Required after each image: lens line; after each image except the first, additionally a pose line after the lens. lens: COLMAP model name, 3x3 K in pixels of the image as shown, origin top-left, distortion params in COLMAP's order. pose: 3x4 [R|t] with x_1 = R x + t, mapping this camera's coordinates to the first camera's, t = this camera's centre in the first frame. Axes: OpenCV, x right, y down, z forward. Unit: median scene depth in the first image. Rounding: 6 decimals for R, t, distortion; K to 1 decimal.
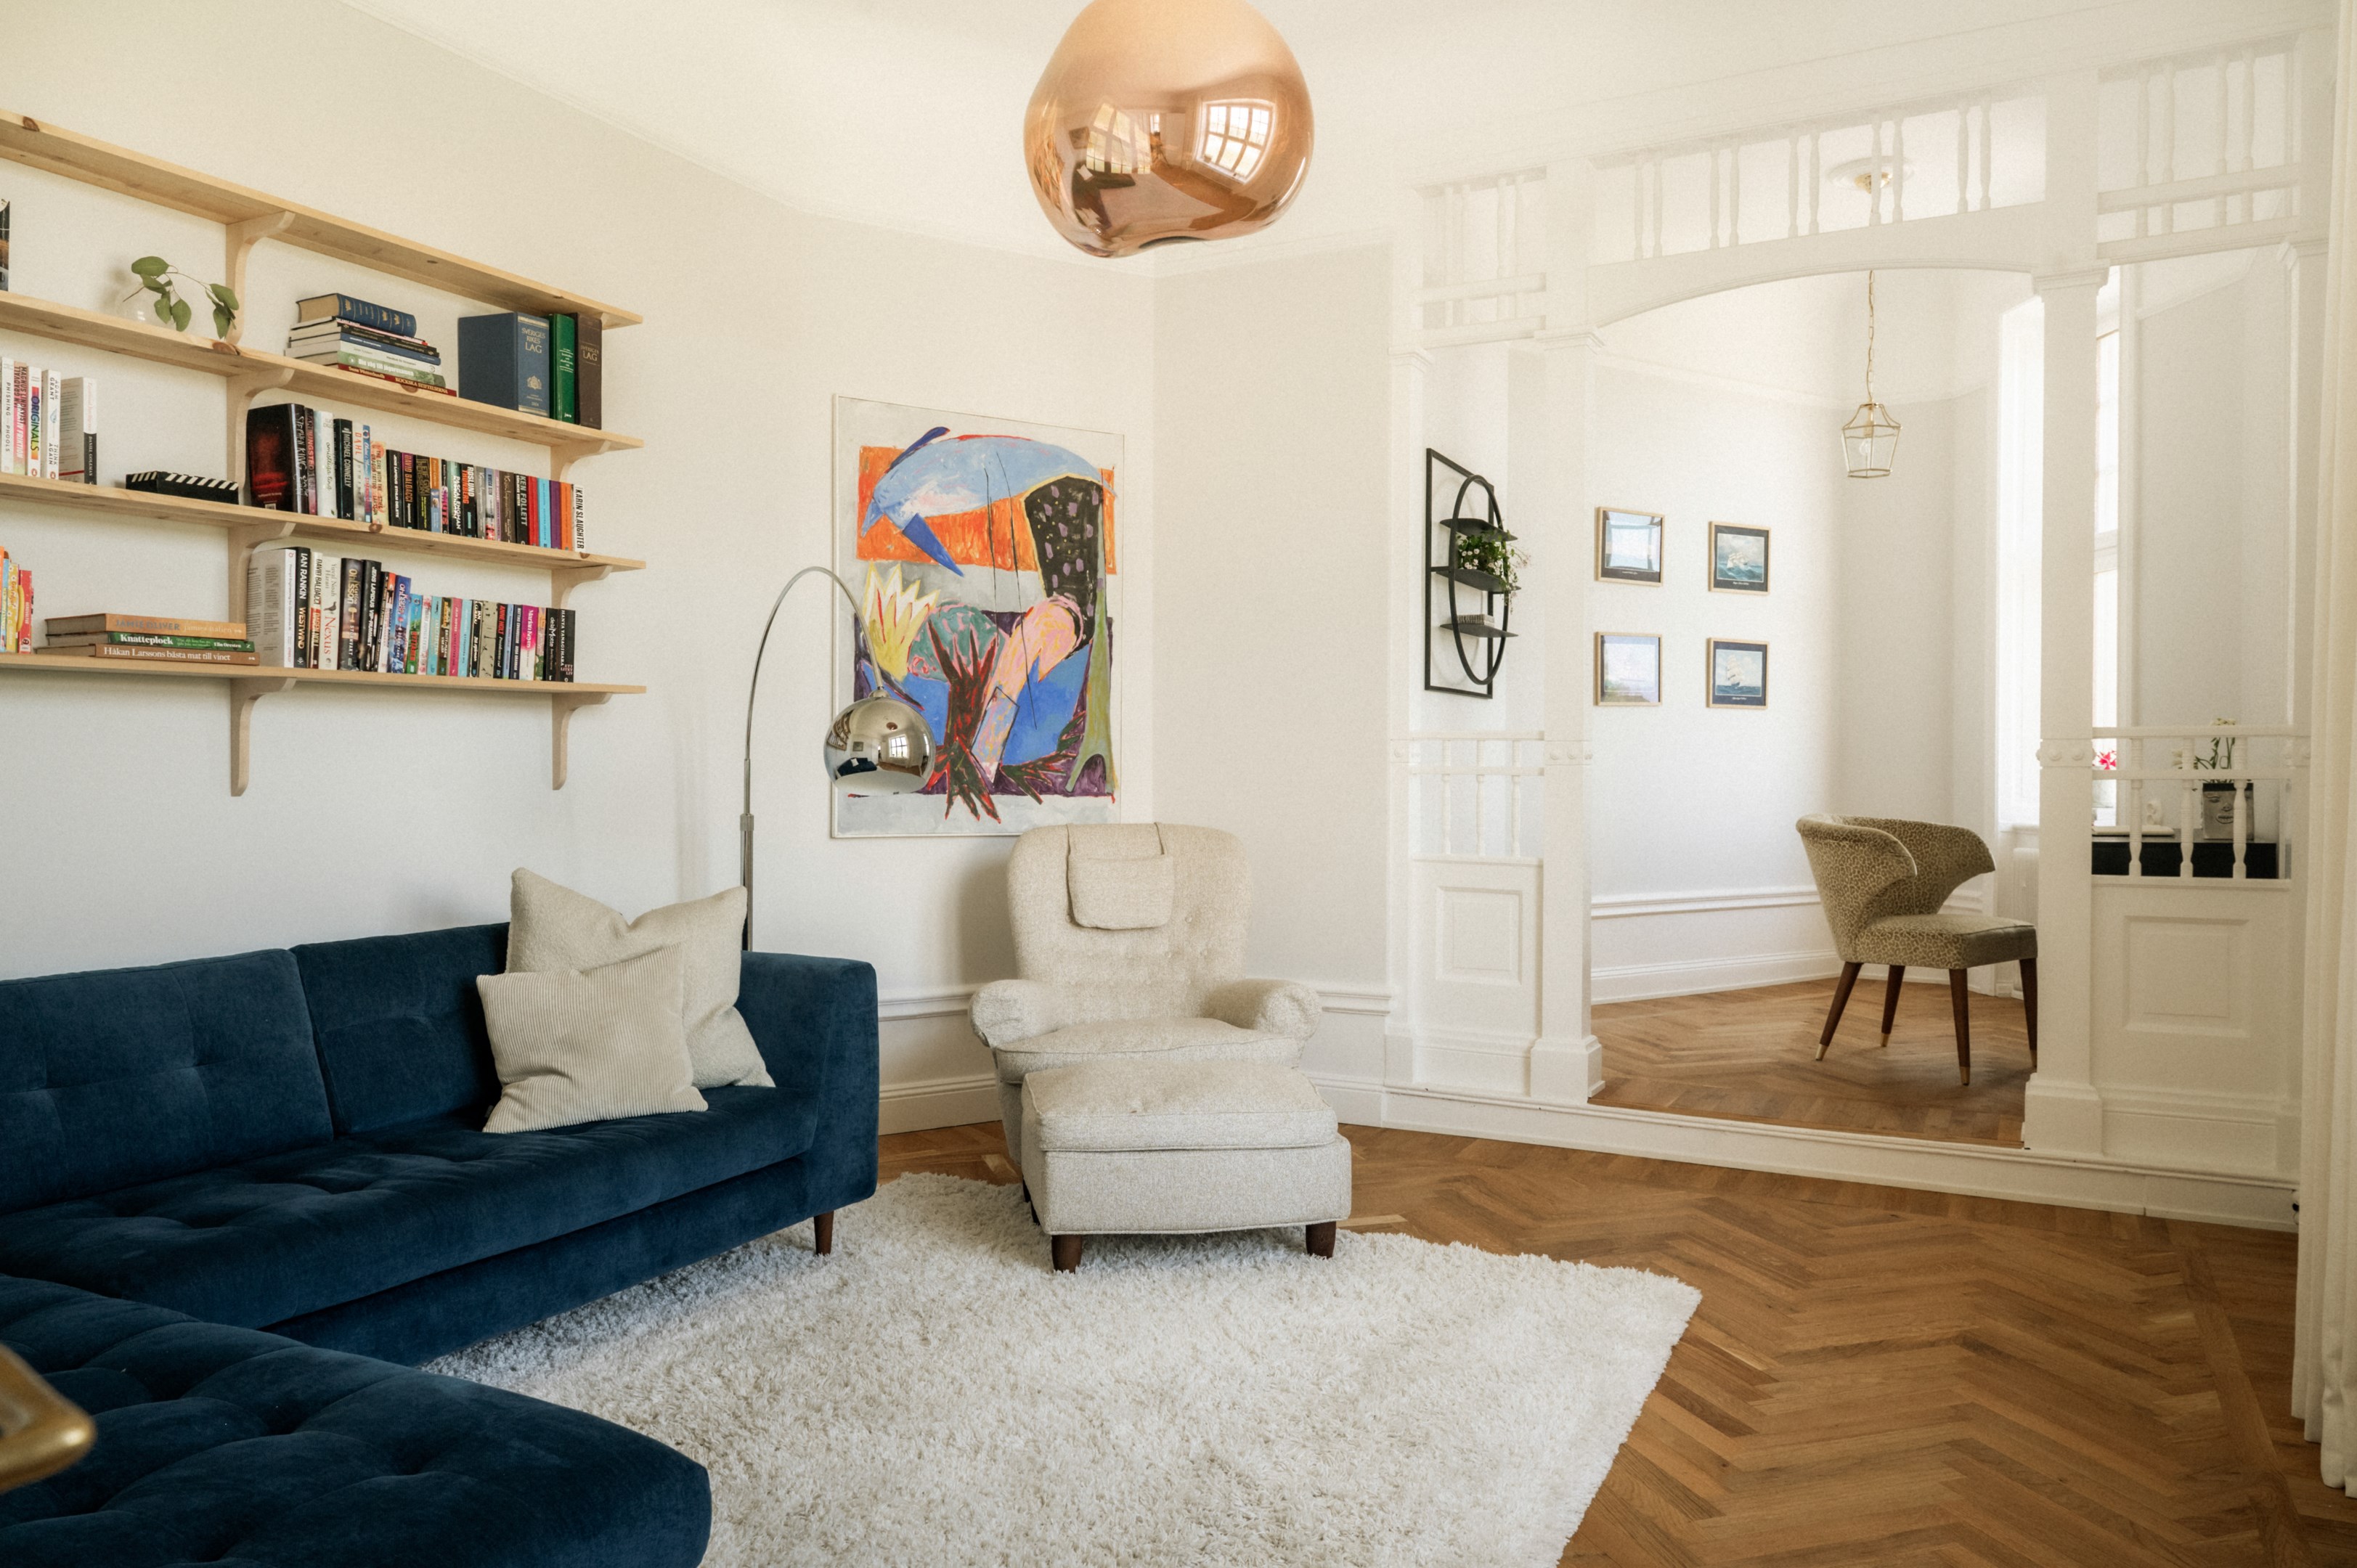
lens RADIAL K [[1609.9, 0, 1178.5], [0, 1609.9, 777.7], [0, 0, 1]] dist [0.003247, -0.001752]
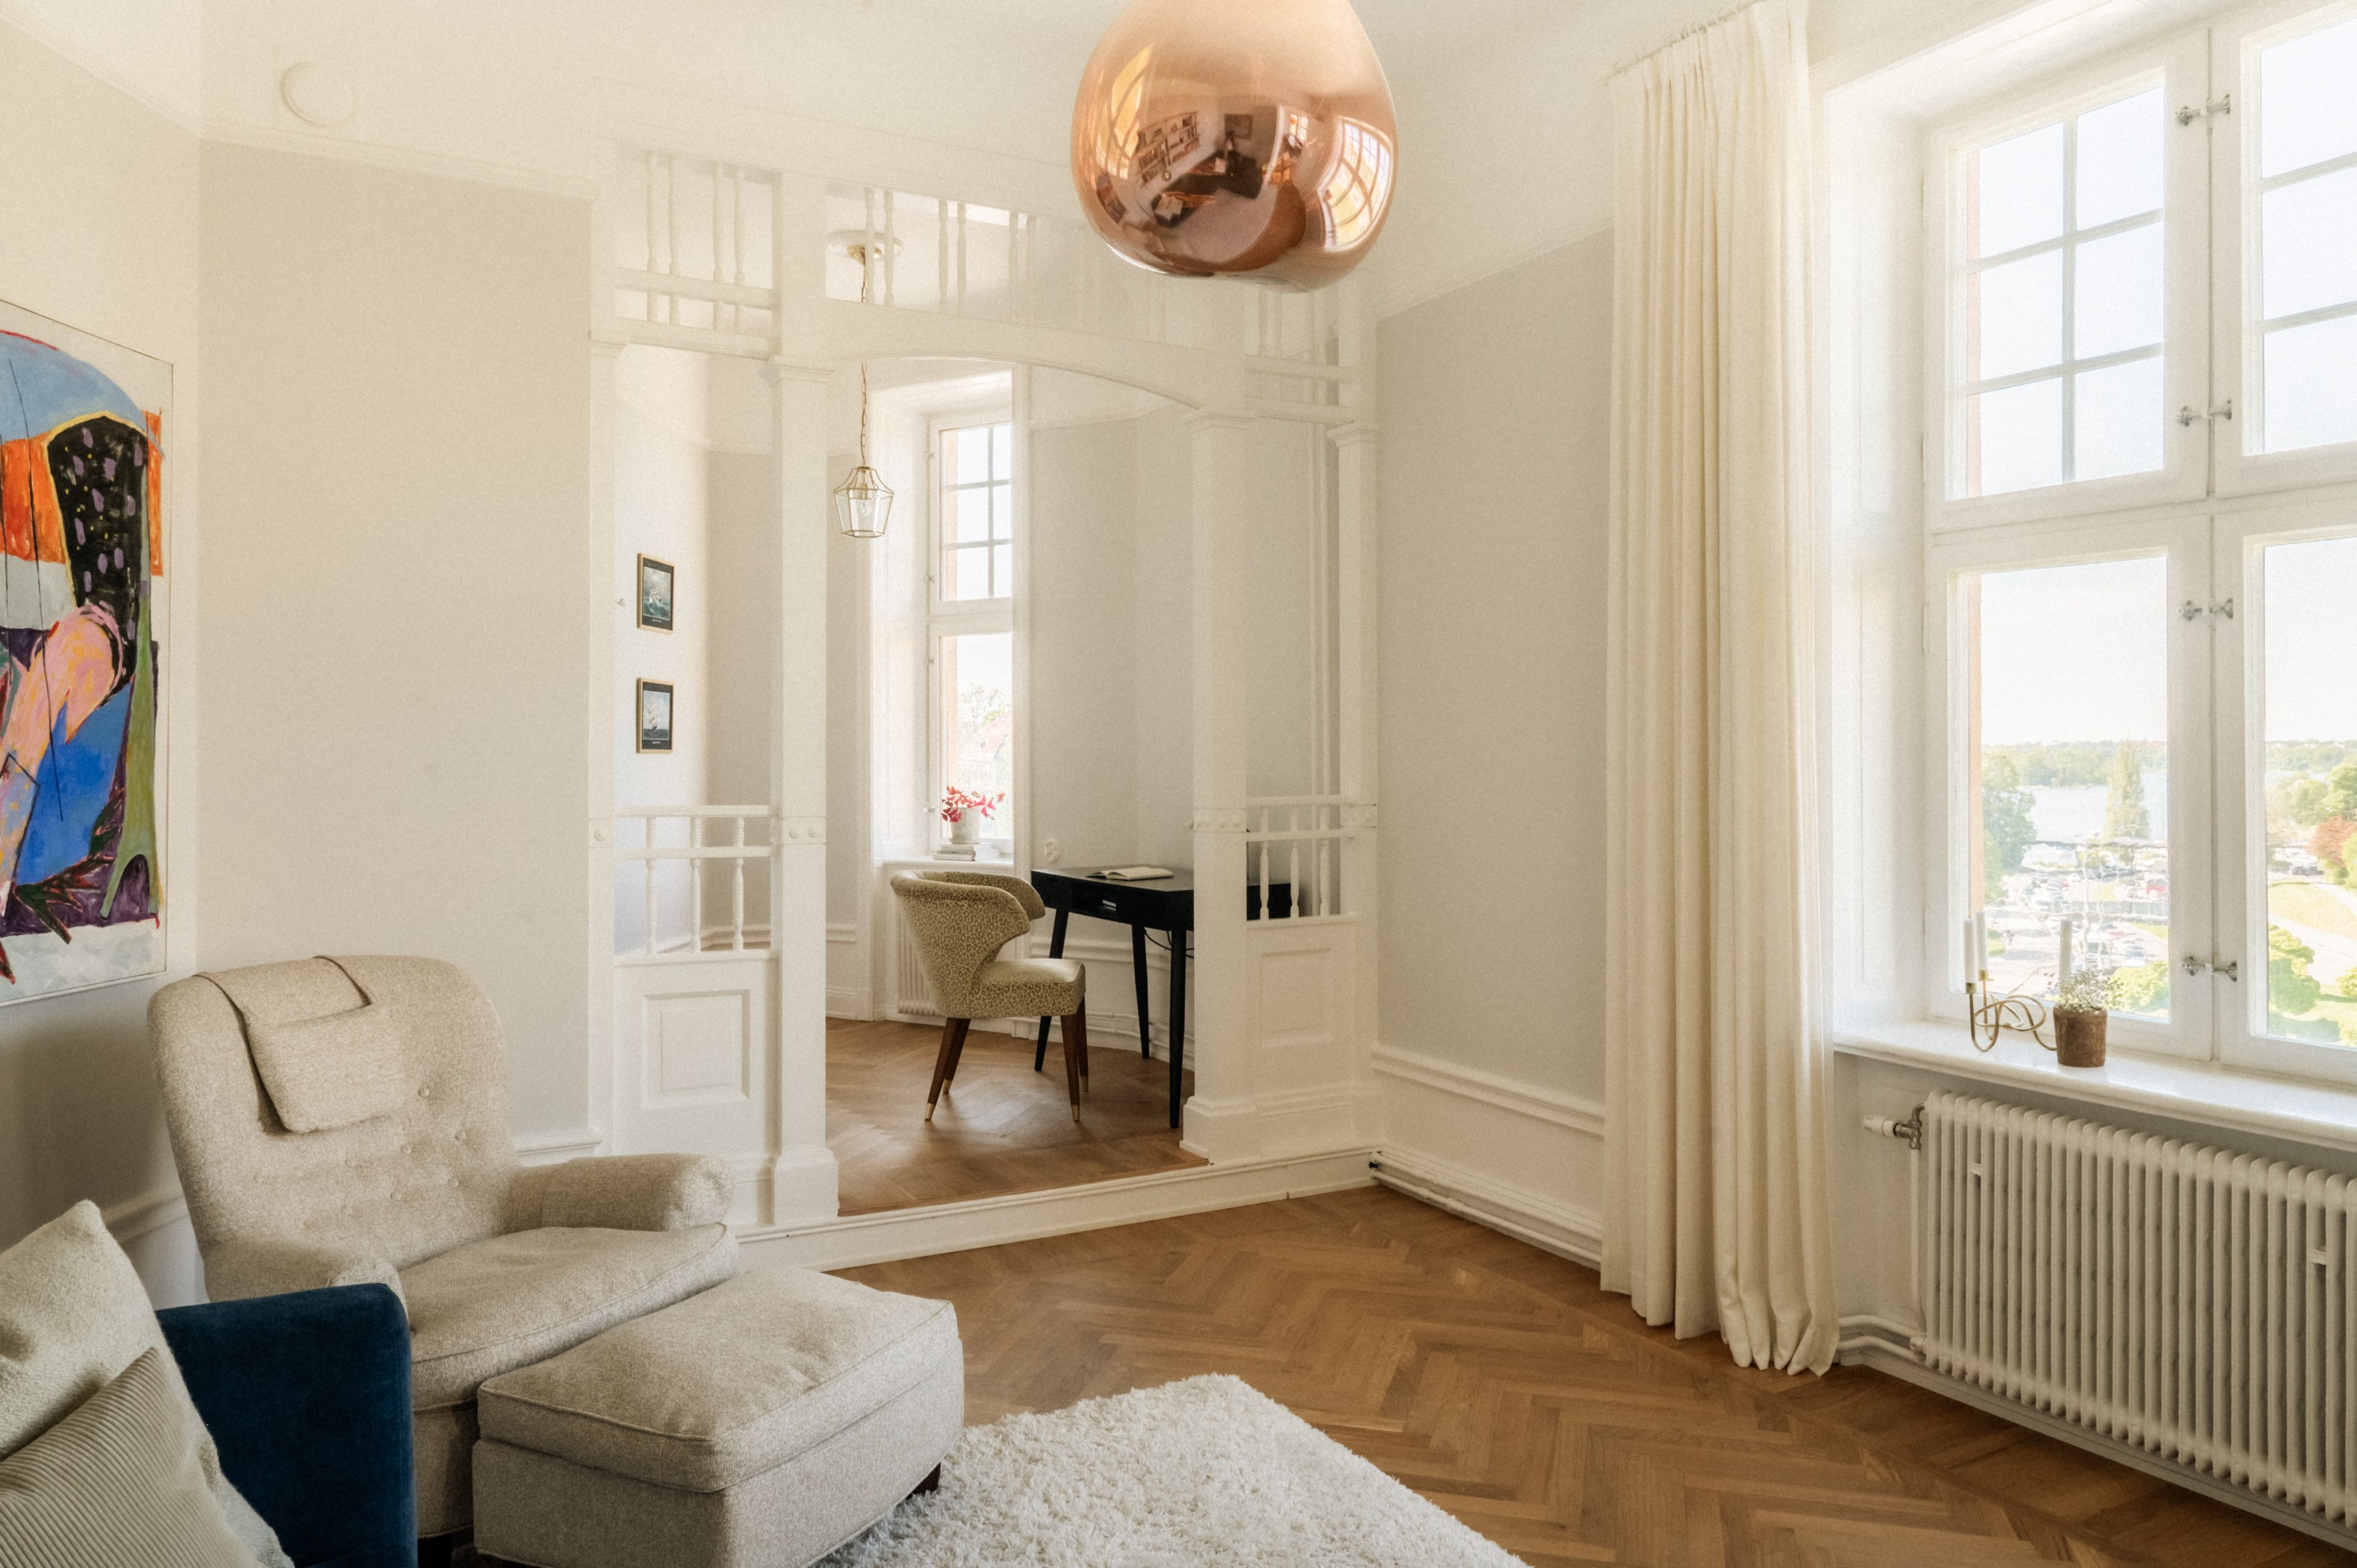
lens RADIAL K [[1609.9, 0, 1170.0], [0, 1609.9, 736.1], [0, 0, 1]] dist [0.003247, -0.001752]
pose [[0.550932, 0.005312, 0.834533, -0.365145], [0.010737, 0.999852, -0.013453, -0.049347], [-0.834481, 0.016372, 0.550794, 0.308206]]
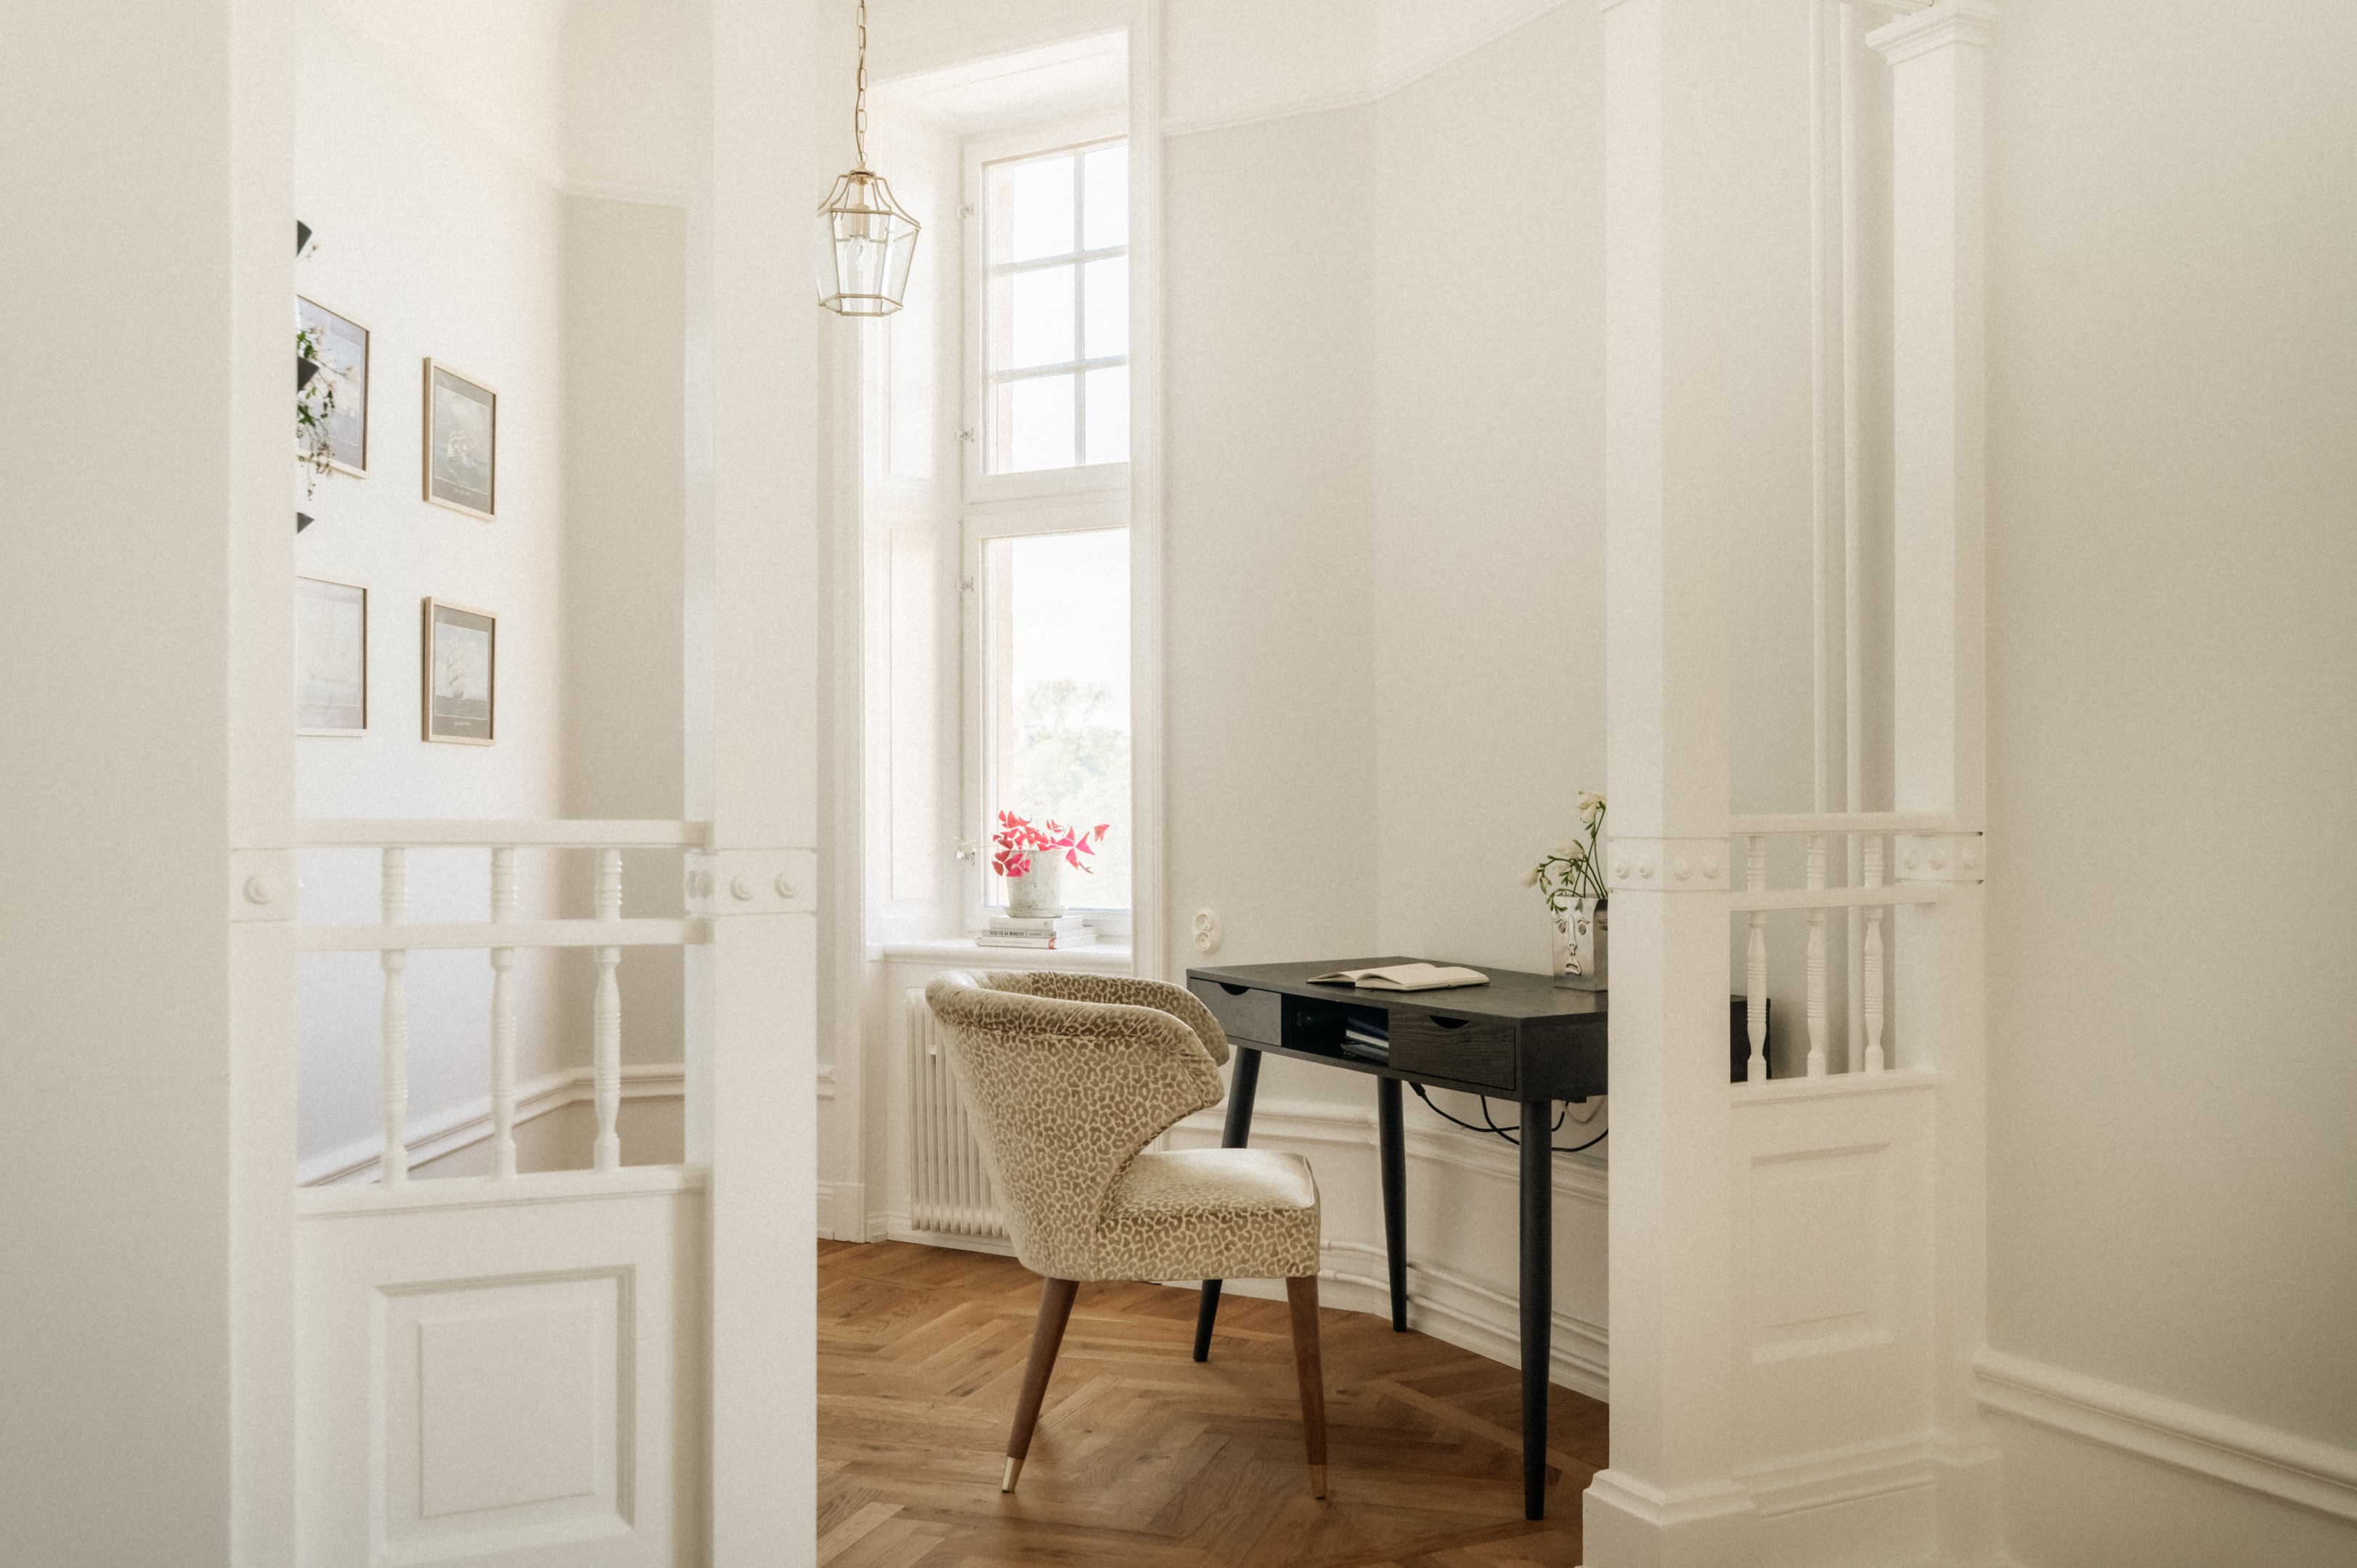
lens RADIAL K [[2219.1, 0, 1180.3], [0, 2219.1, 789.6], [0, 0, 1]] dist [0.007014, 0.000000]
pose [[0.565696, -0.000990, 0.824613, -0.119941], [0.010016, 0.999934, -0.005671, -0.030132], [-0.824553, 0.011467, 0.565668, 0.578698]]
